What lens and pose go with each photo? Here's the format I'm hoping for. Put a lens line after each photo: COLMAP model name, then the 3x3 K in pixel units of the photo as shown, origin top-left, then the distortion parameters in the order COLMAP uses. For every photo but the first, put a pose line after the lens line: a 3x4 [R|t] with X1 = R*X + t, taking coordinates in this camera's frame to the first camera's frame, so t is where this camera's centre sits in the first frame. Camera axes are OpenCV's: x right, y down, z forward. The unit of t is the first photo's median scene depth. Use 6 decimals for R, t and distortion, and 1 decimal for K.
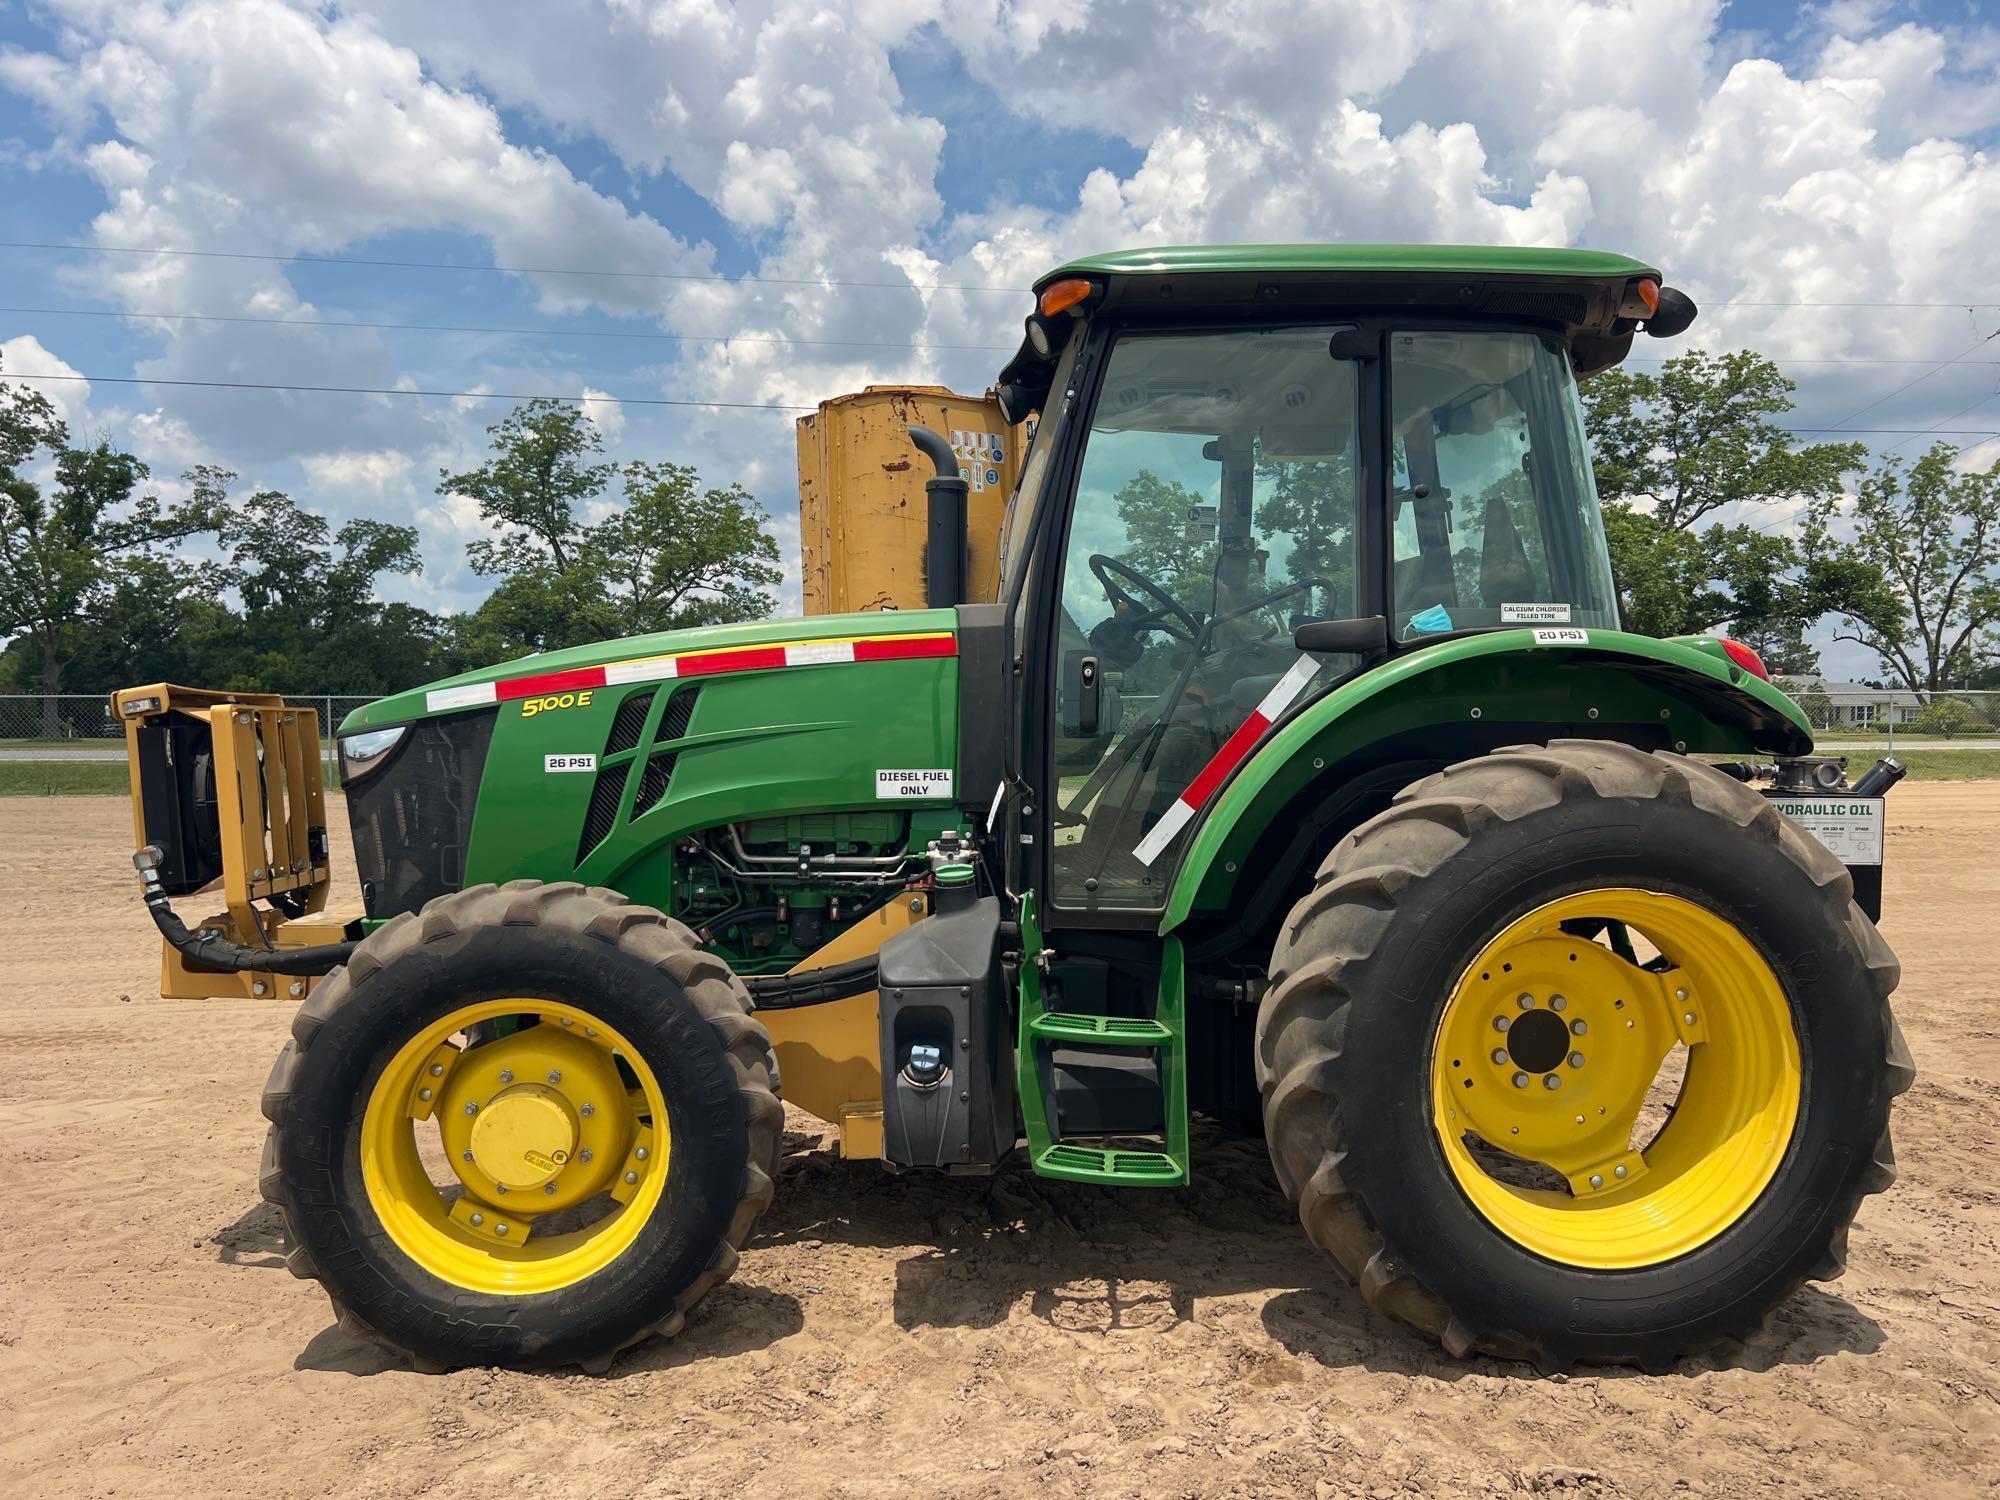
lens RADIAL K [[1277.9, 0, 1000.0], [0, 1277.9, 750.0], [0, 0, 1]] dist [0.027083, 0.000527]
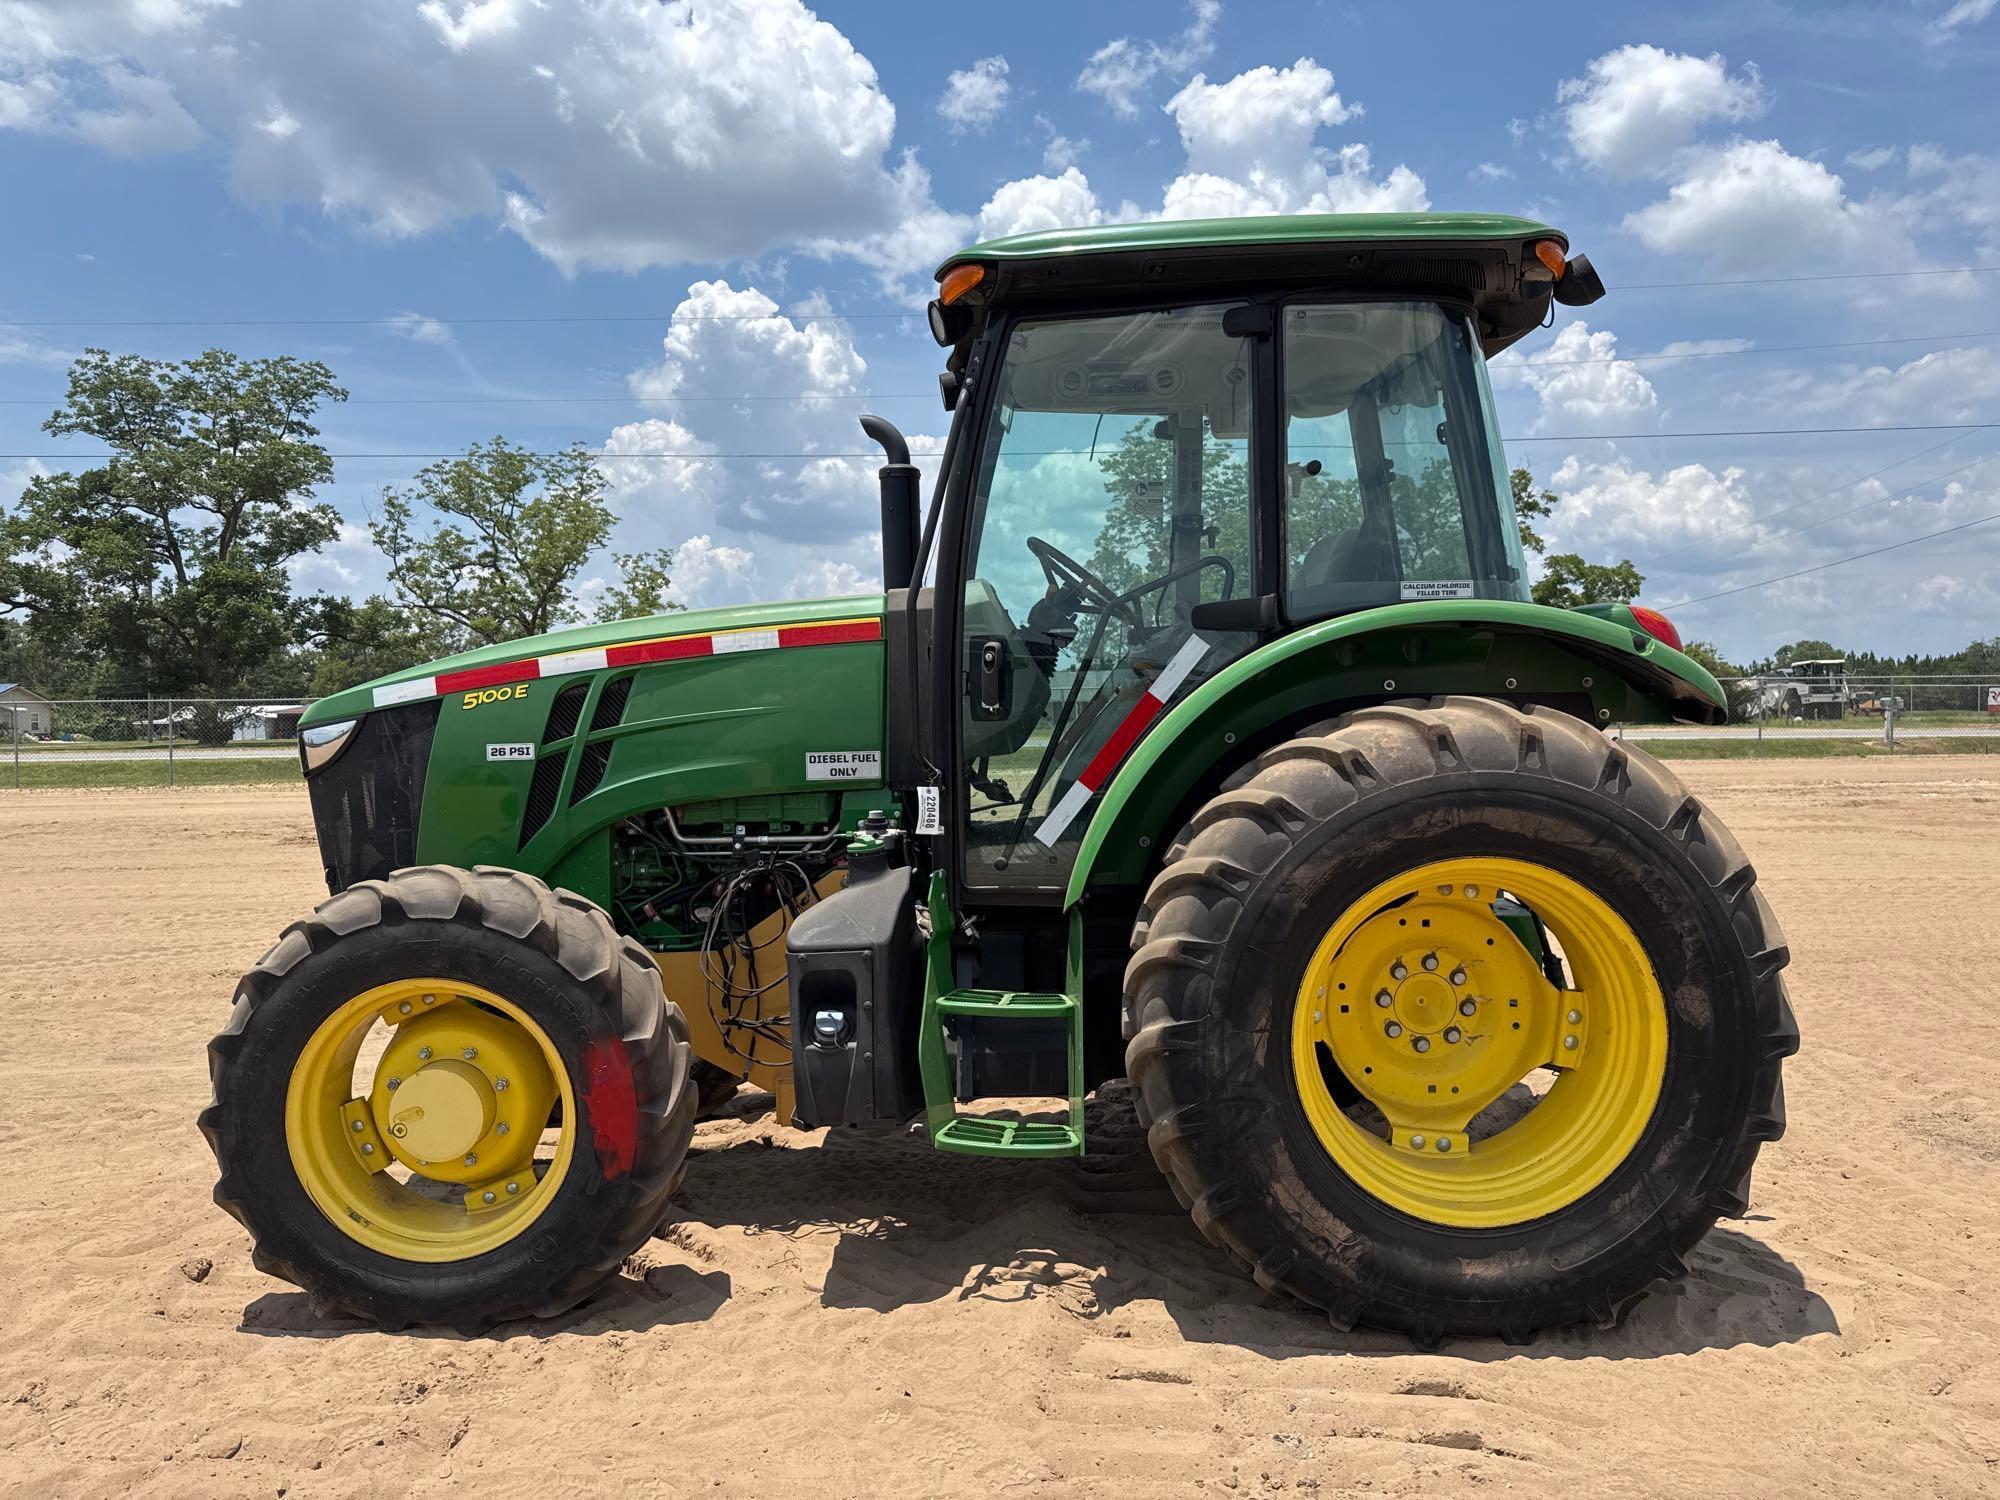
lens RADIAL K [[1277.9, 0, 1000.0], [0, 1277.9, 750.0], [0, 0, 1]] dist [0.027083, 0.000527]
pose [[0.997711, -0.020976, -0.064287, 0.138007], [0.023138, 0.999185, 0.033074, -0.018646], [0.063541, -0.034485, 0.997383, -0.018507]]
